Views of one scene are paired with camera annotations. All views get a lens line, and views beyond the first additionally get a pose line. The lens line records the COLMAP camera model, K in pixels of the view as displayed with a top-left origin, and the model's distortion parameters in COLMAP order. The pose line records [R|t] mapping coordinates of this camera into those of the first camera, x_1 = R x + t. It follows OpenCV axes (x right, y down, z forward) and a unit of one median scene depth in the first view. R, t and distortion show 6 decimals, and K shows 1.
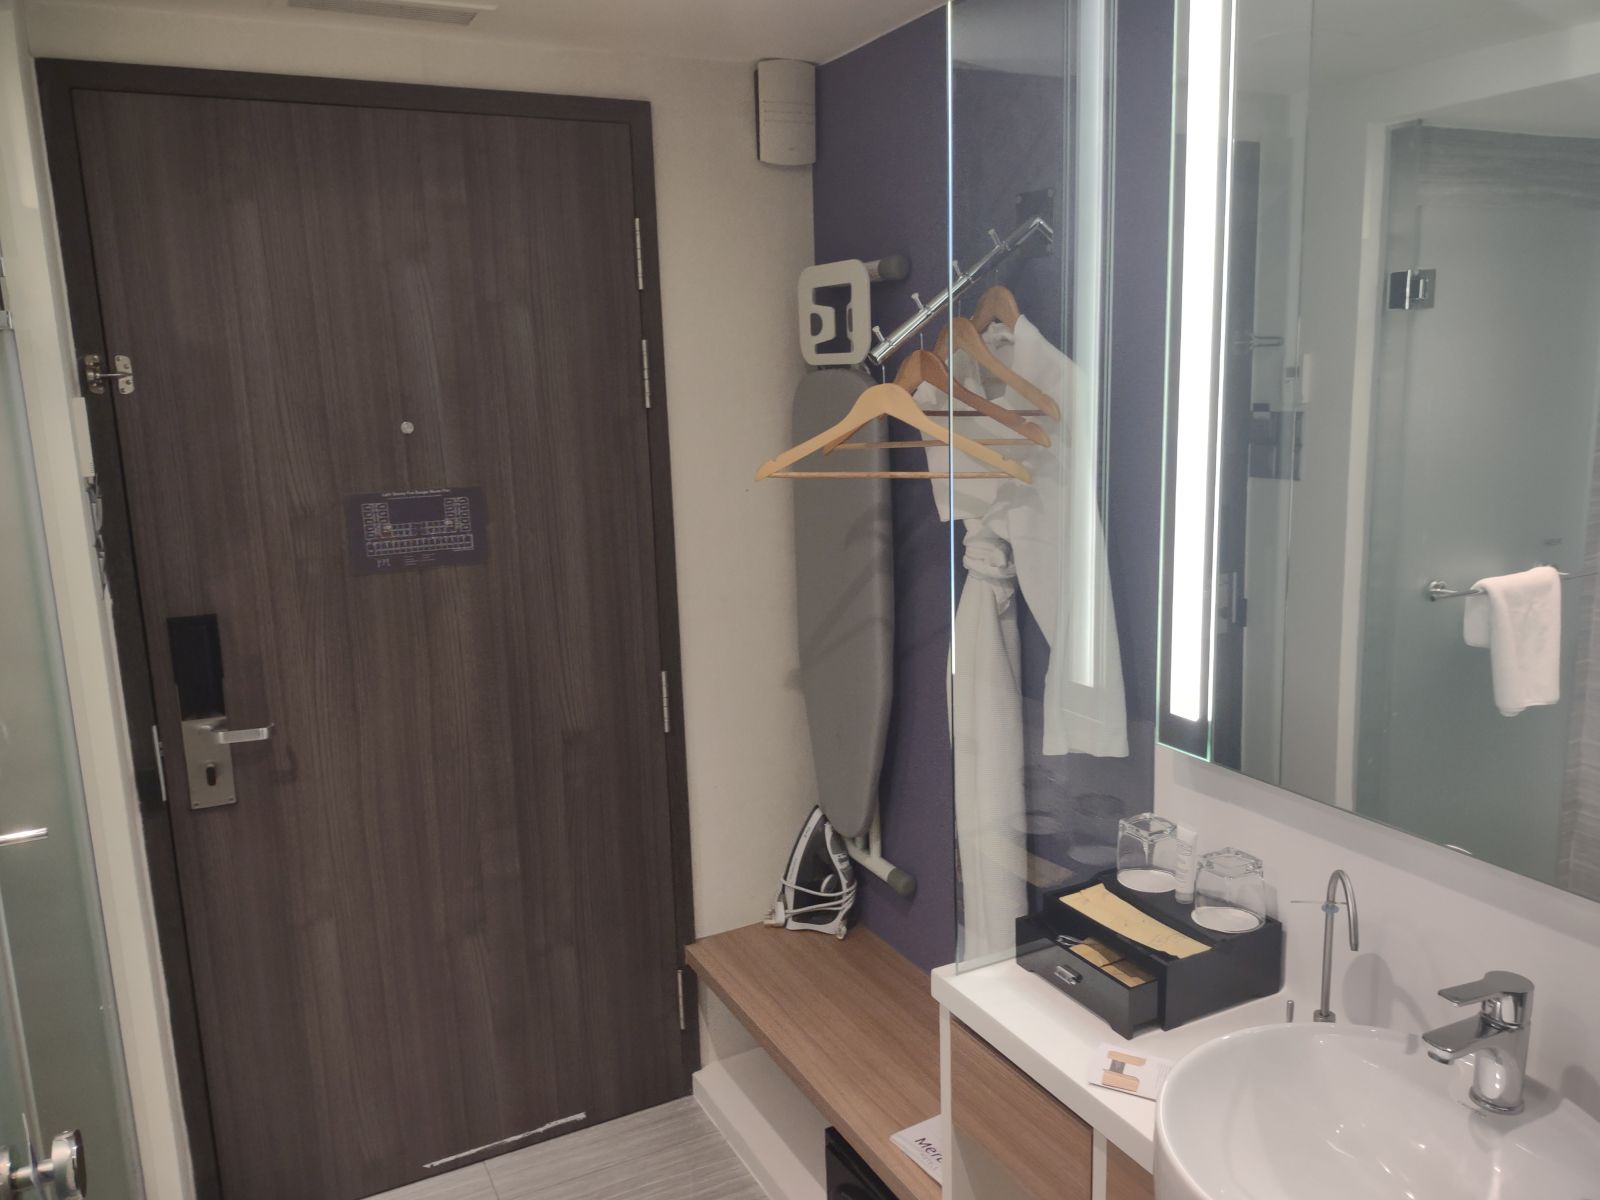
lens RADIAL K [[1230.2, 0, 798.4], [0, 1230.2, 597.3], [0, 0, 1]] dist [0.004172, -0.001705]
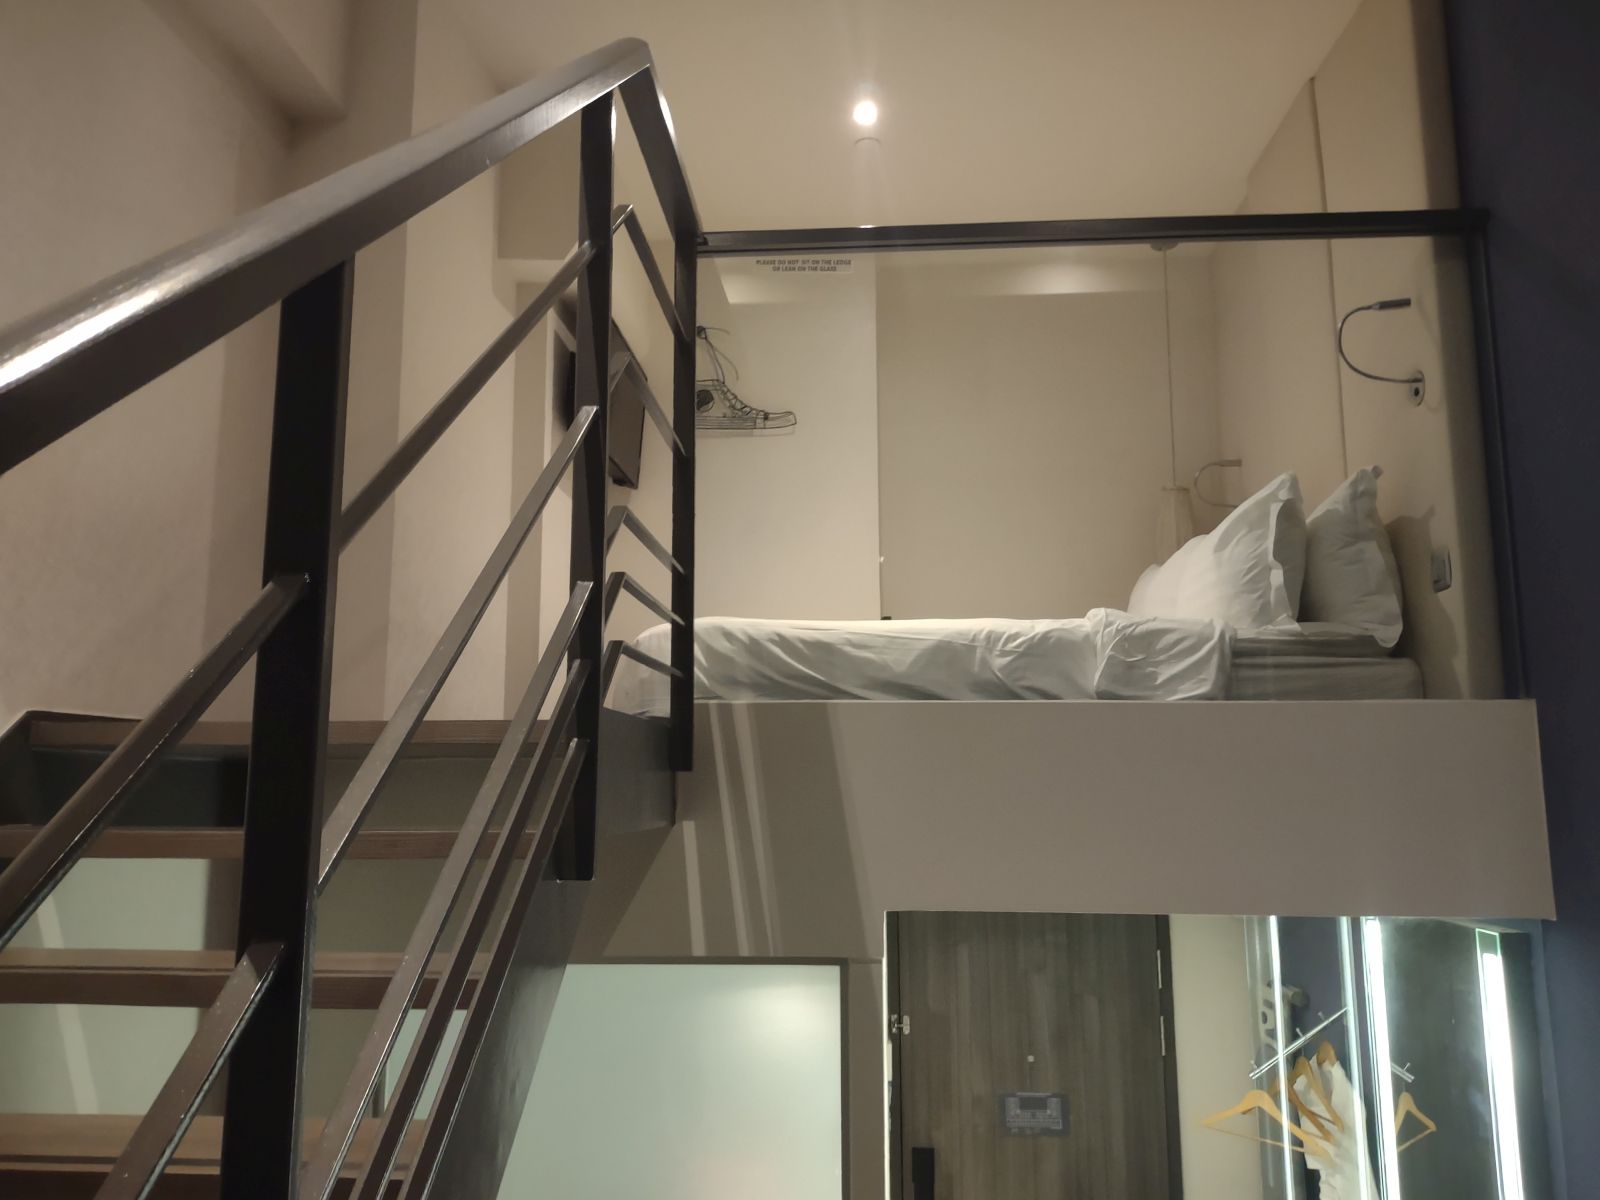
lens RADIAL K [[1230.2, 0, 797.5], [0, 1230.2, 600.7], [0, 0, 1]] dist [0.004172, -0.001705]
pose [[0.859437, -0.050041, -0.508786, 0.397571], [-0.121723, 0.946550, -0.298709, -0.197912], [0.496539, 0.318653, 0.807409, -1.002050]]
